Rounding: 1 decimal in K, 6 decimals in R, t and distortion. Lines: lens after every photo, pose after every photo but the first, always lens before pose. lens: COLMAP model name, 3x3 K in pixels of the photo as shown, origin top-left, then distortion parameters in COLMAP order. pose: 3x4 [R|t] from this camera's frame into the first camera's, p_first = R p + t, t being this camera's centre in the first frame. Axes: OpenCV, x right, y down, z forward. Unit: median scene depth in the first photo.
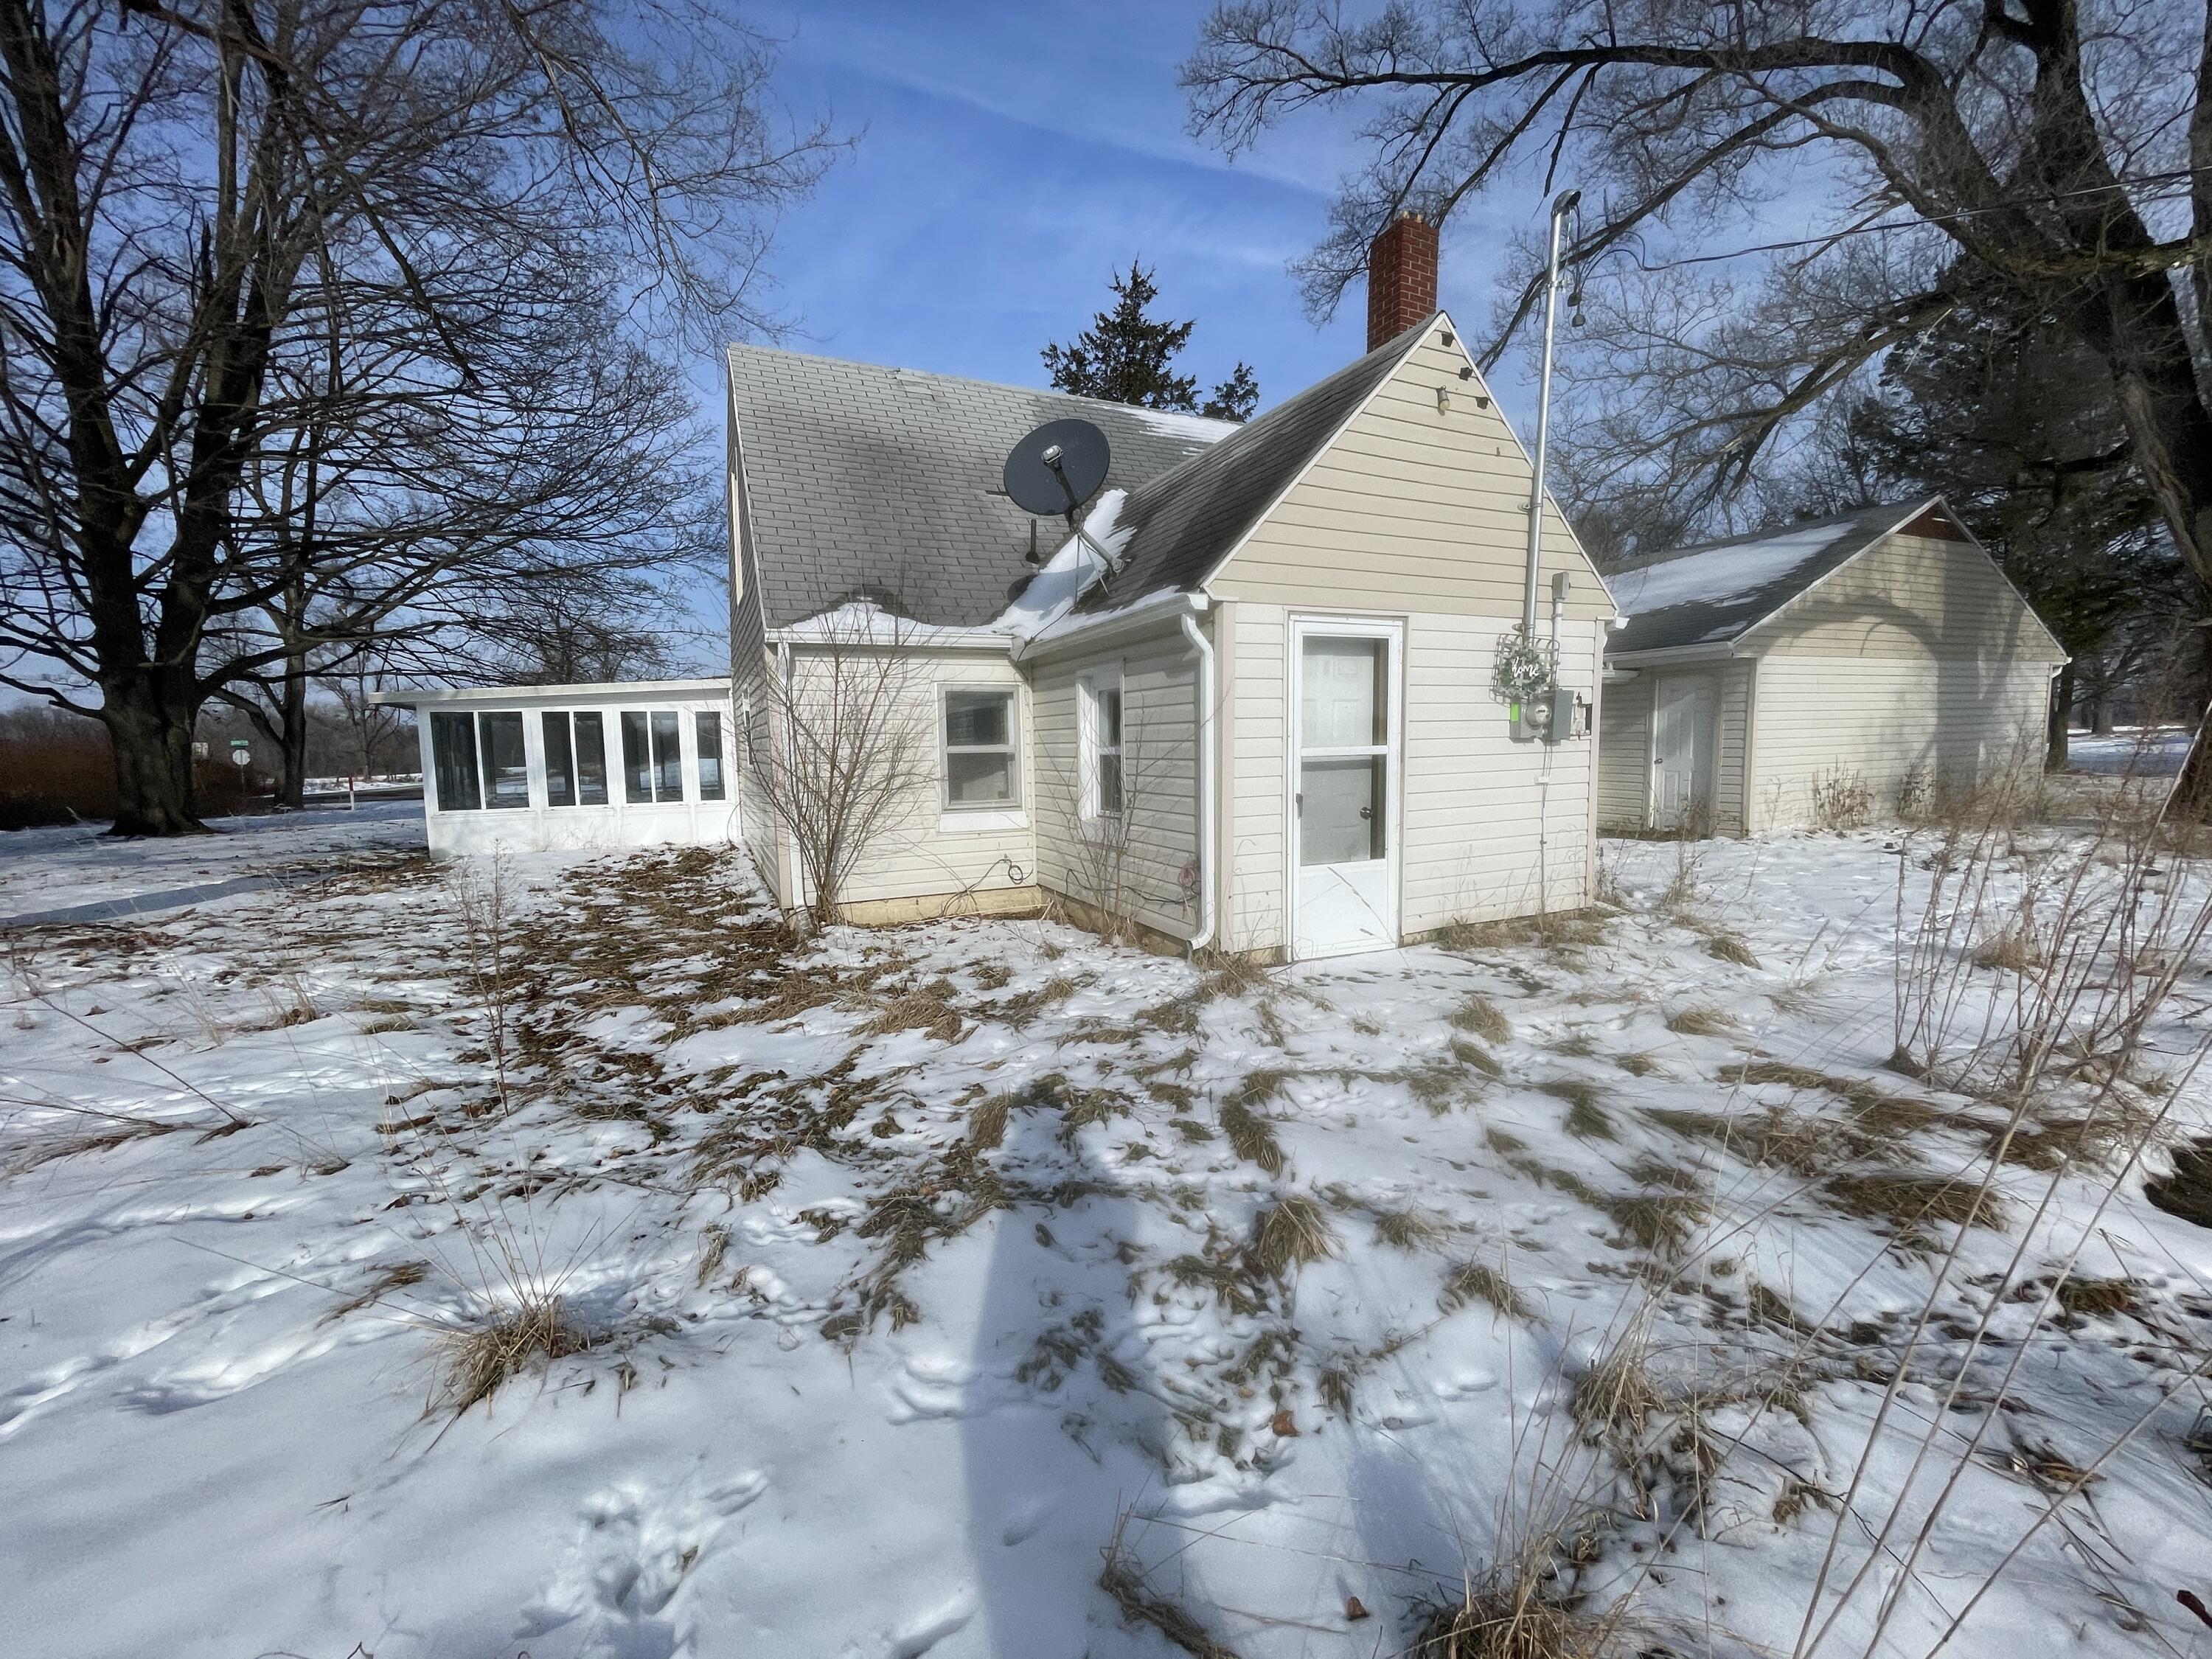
lens RADIAL K [[885.5, 0, 1116.2], [0, 885.5, 828.5], [0, 0, 1]] dist [0.001759, 0.000227]
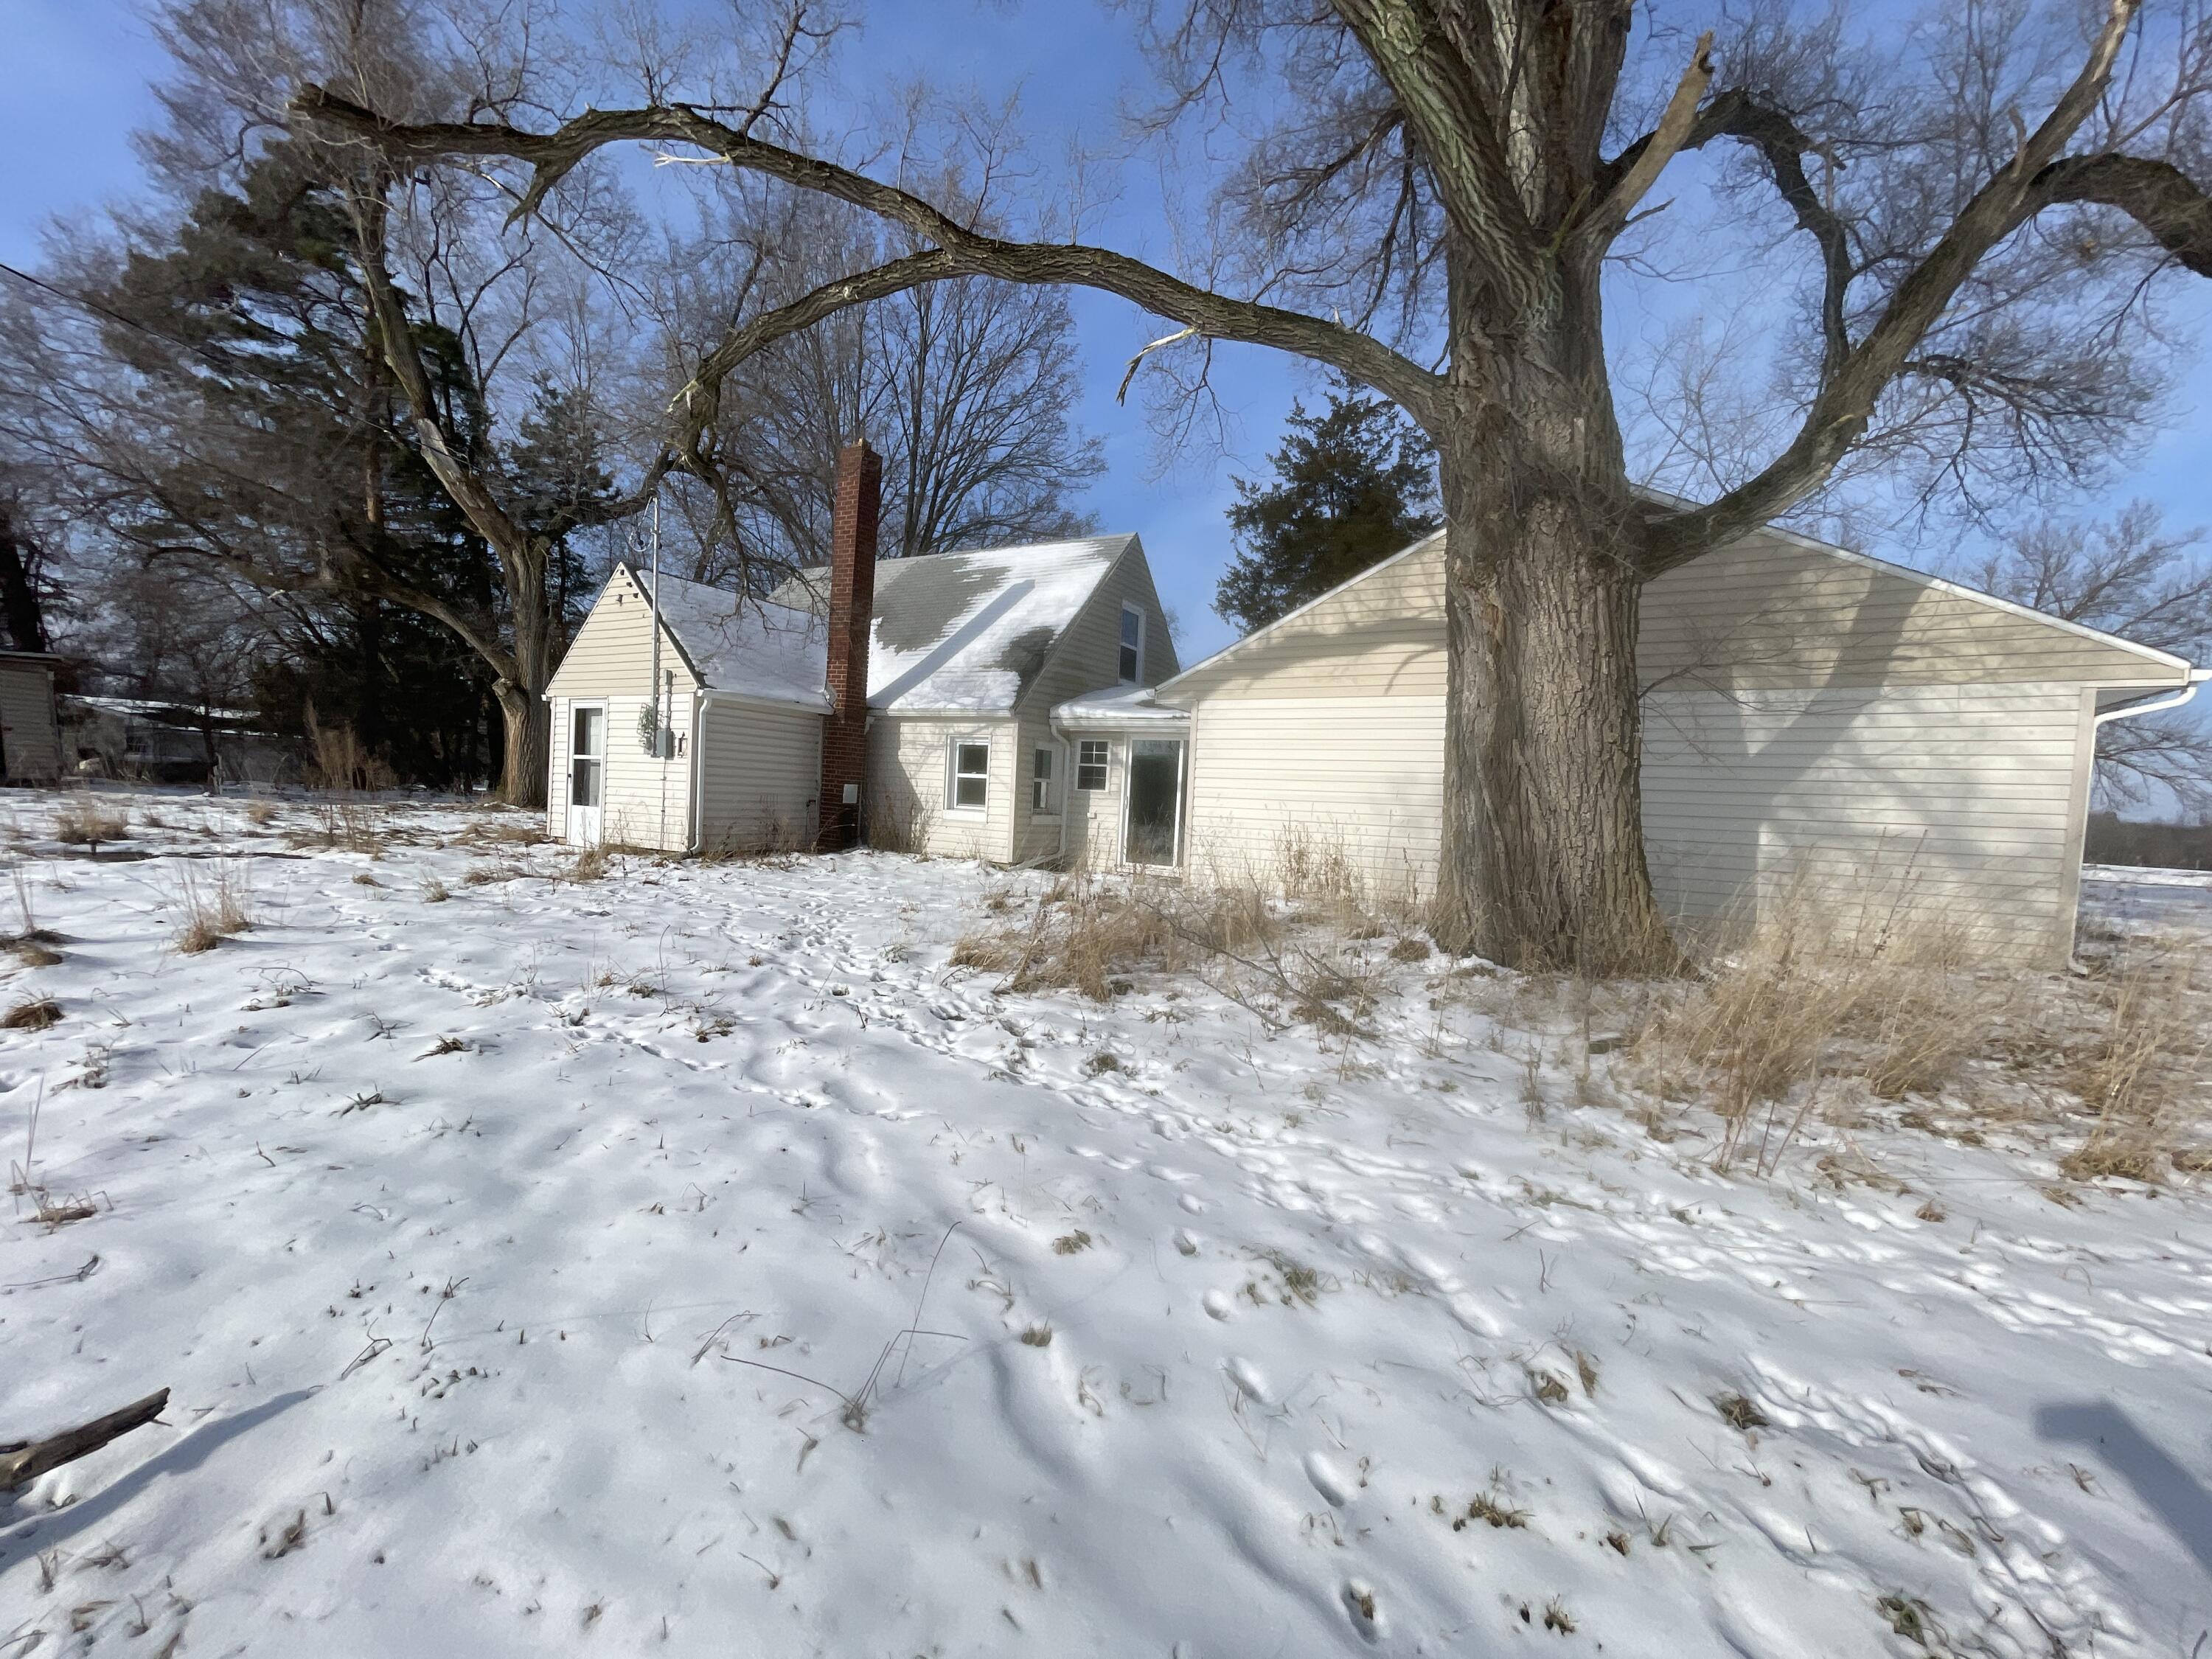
lens RADIAL K [[885.5, 0, 1105.0], [0, 885.5, 836.8], [0, 0, 1]] dist [0.001759, 0.000227]
pose [[0.584840, 0.083313, -0.806859, 2.522378], [-0.138384, 0.990377, 0.001956, -0.063594], [0.799257, 0.110512, 0.590741, 0.635308]]
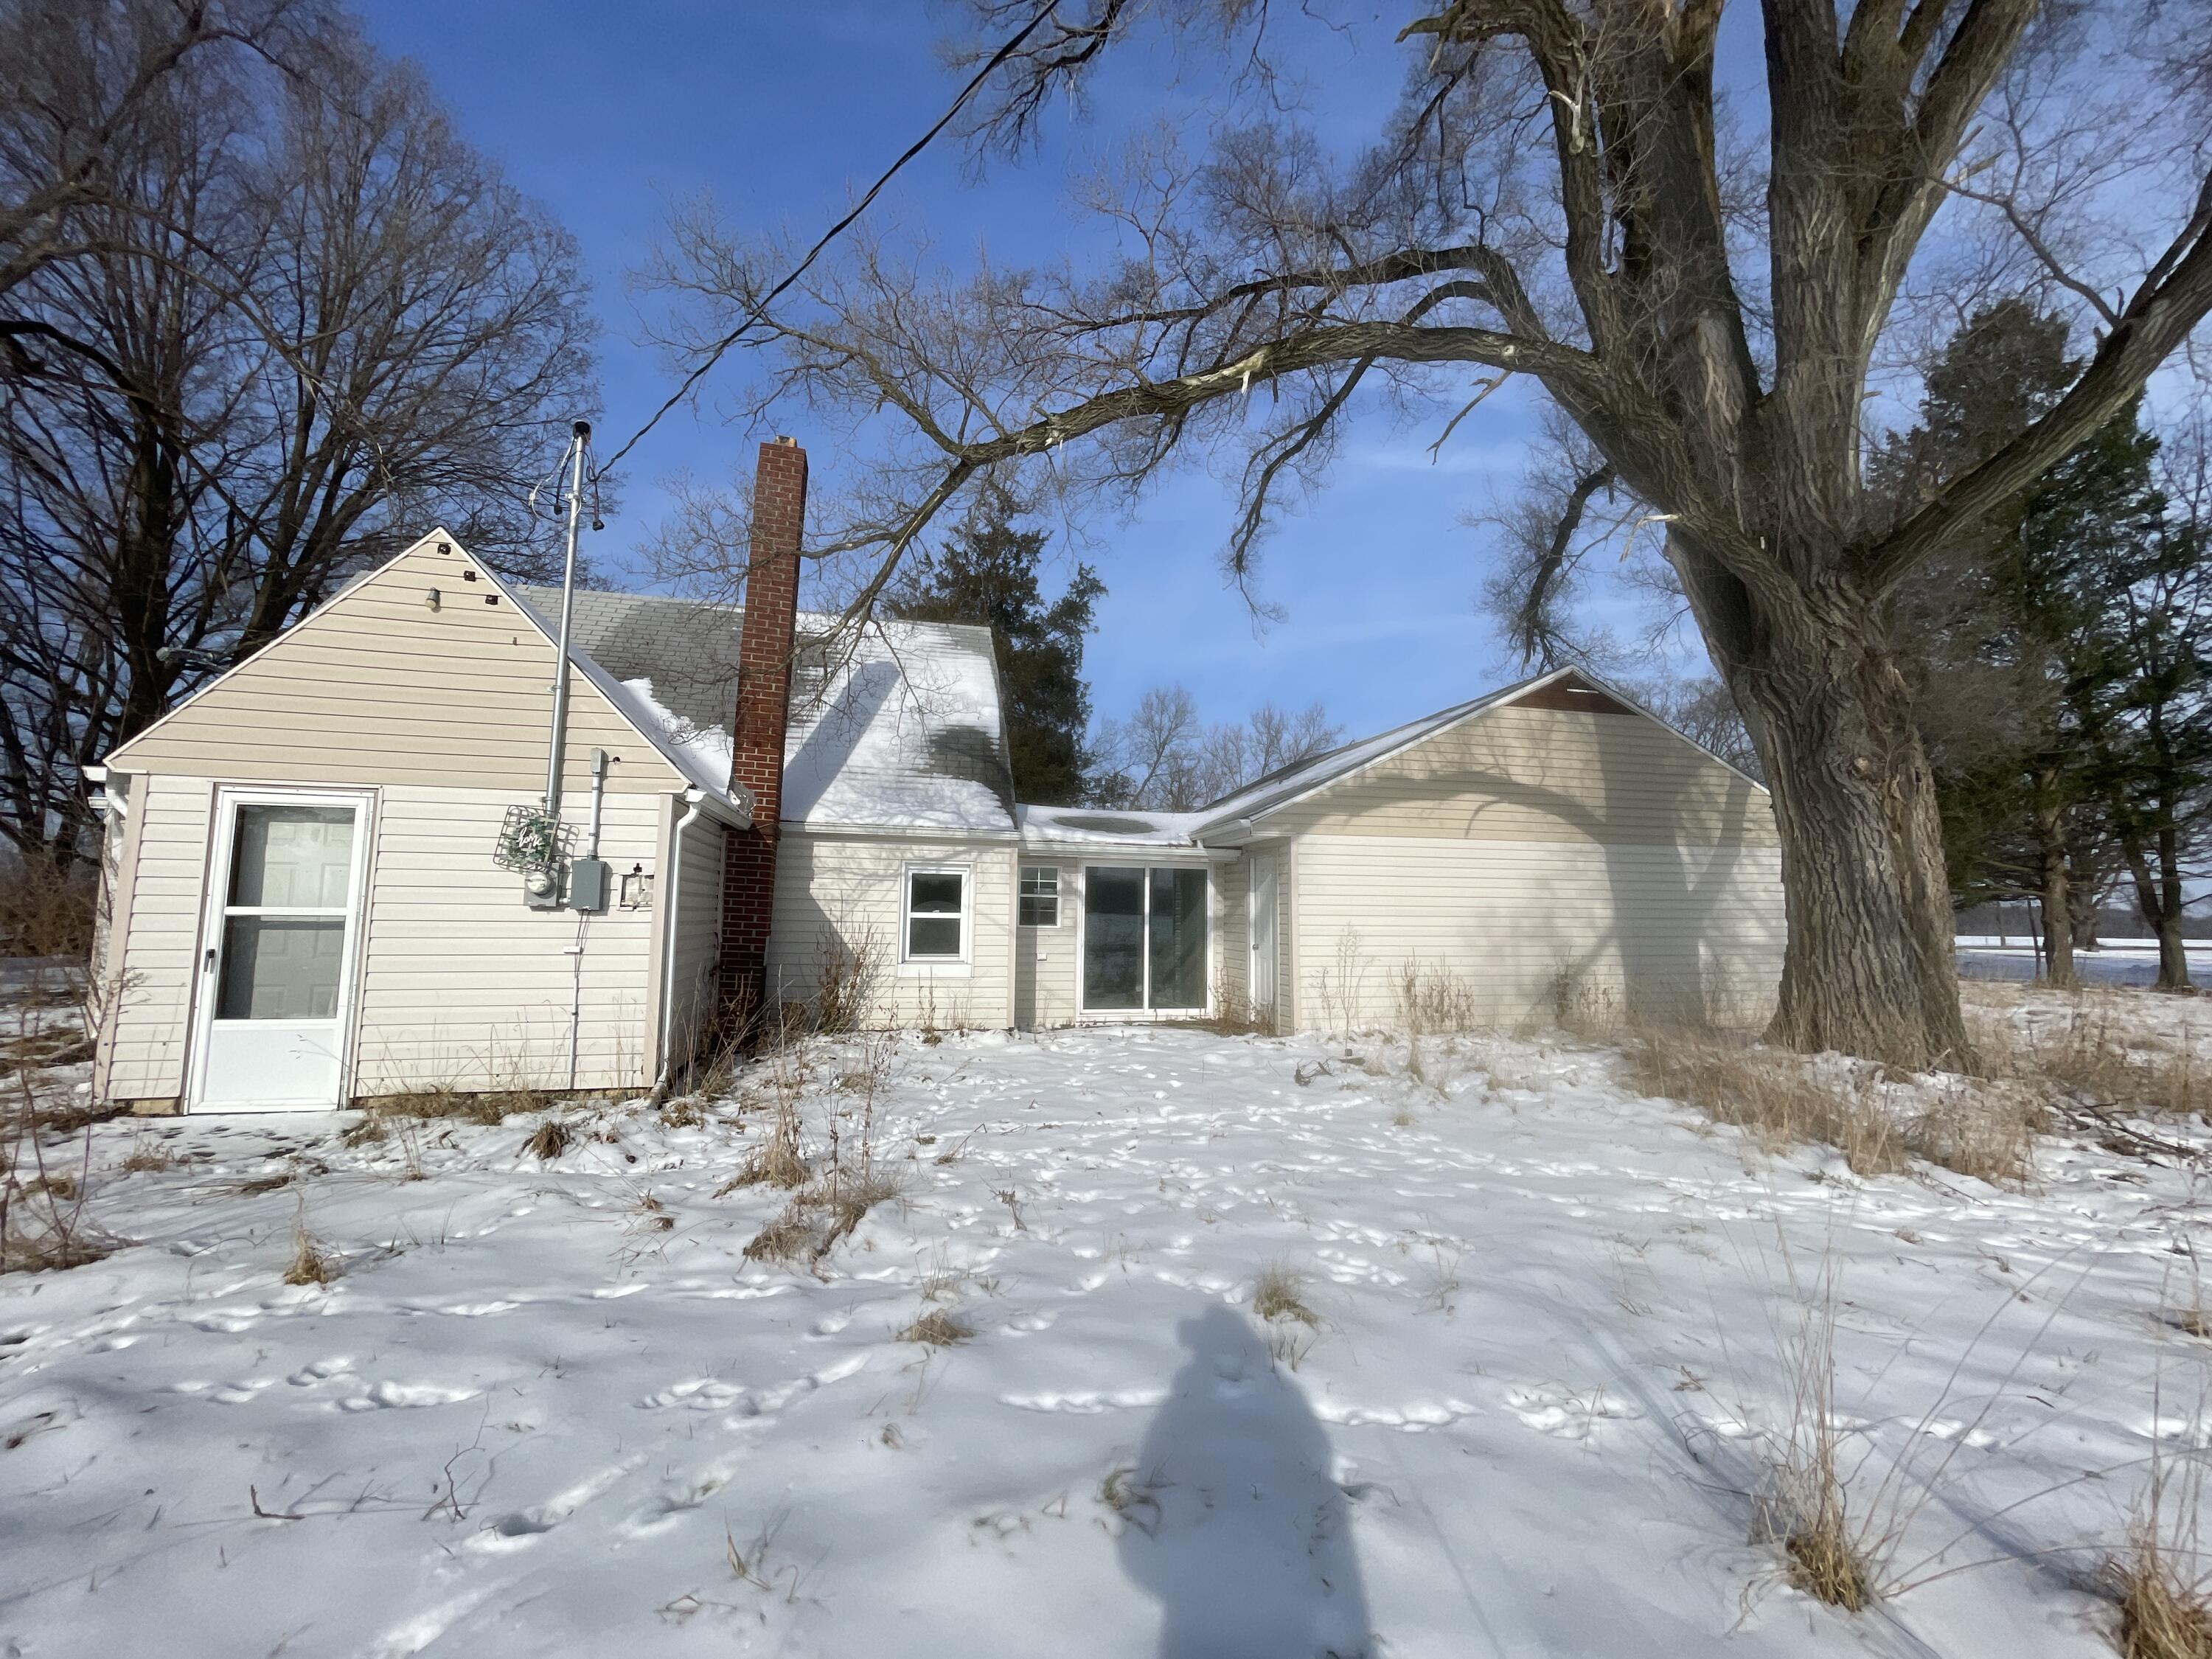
lens RADIAL K [[885.5, 0, 1107.4], [0, 885.5, 831.1], [0, 0, 1]] dist [0.001759, 0.000227]
pose [[0.980099, 0.013900, -0.198022, 1.239290], [-0.051333, 0.981363, -0.185181, -0.030584], [0.191758, 0.191661, 0.962546, 0.127193]]
